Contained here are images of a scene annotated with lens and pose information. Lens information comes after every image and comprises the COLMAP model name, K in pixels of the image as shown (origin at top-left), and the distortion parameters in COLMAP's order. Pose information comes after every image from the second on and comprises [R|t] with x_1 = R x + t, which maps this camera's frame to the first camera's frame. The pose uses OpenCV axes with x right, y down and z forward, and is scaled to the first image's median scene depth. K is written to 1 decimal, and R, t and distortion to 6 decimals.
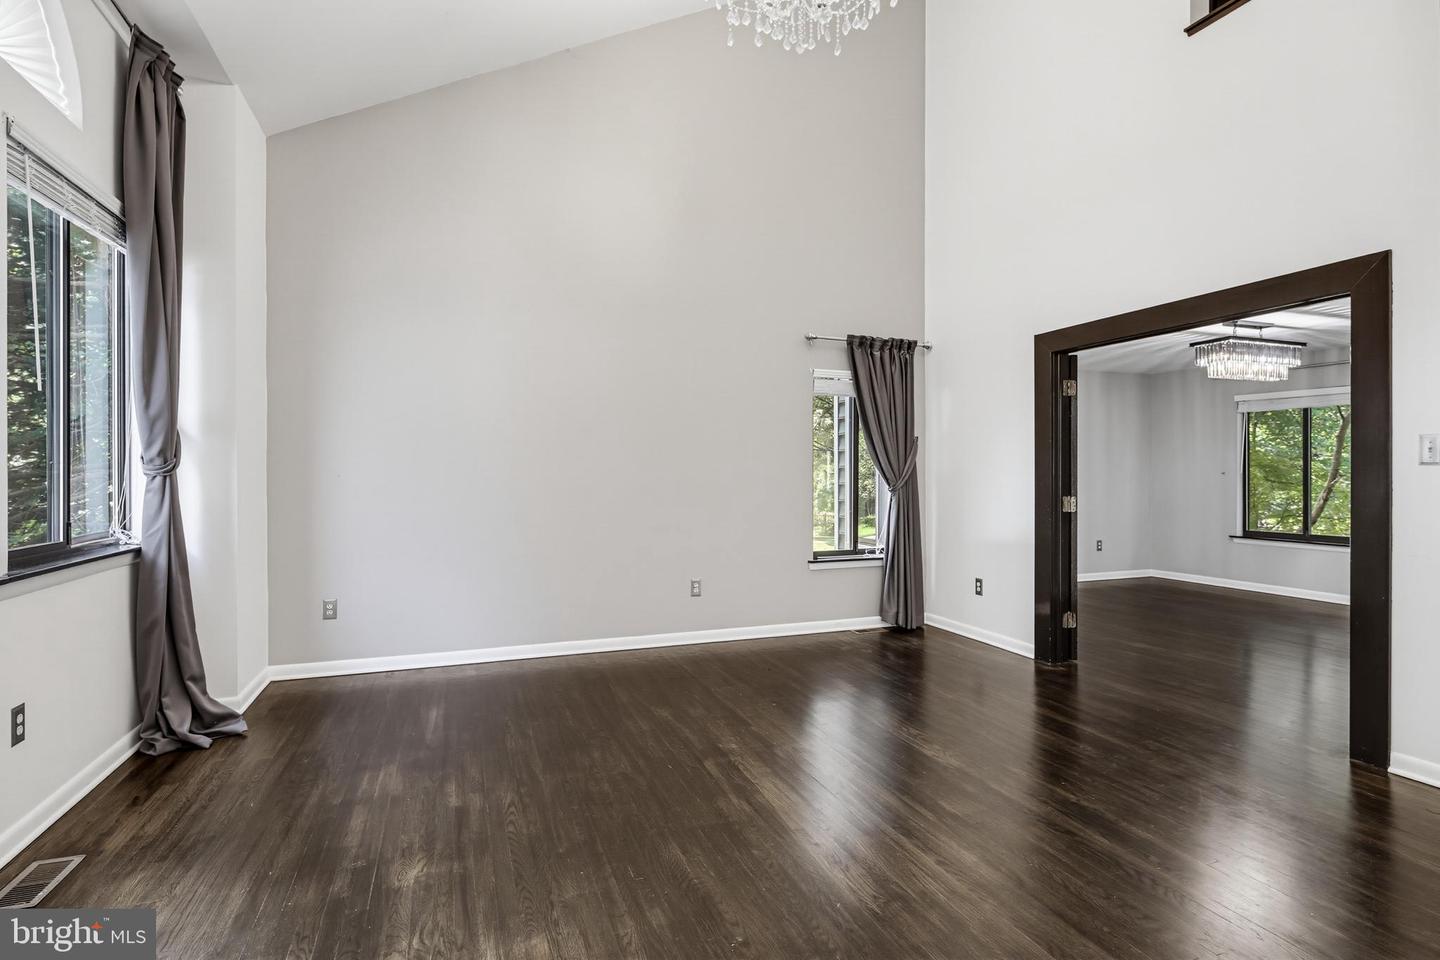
lens RADIAL K [[718.9, 0, 717.0], [0, 718.9, 471.8], [0, 0, 1]] dist [-0.000933, -0.001637]
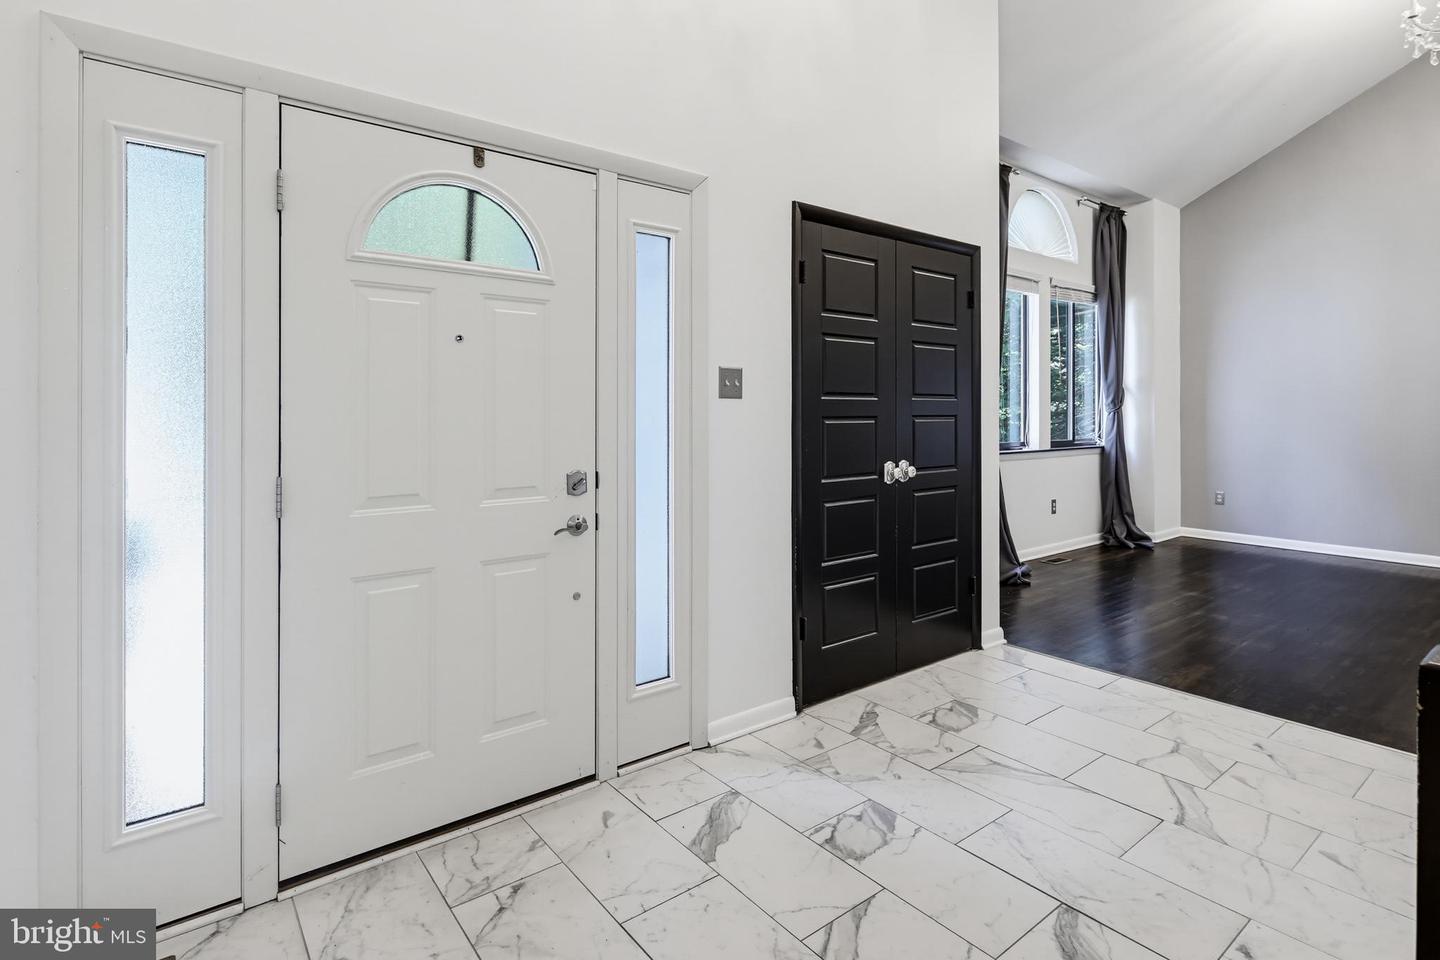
lens RADIAL K [[718.9, 0, 680.8], [0, 718.9, 395.5], [0, 0, 1]] dist [-0.000933, -0.001637]
pose [[0.284492, -0.005809, -0.958661, 0.855317], [-0.006268, 0.999949, -0.007919, -0.018277], [0.958658, 0.008261, 0.284442, -0.781431]]
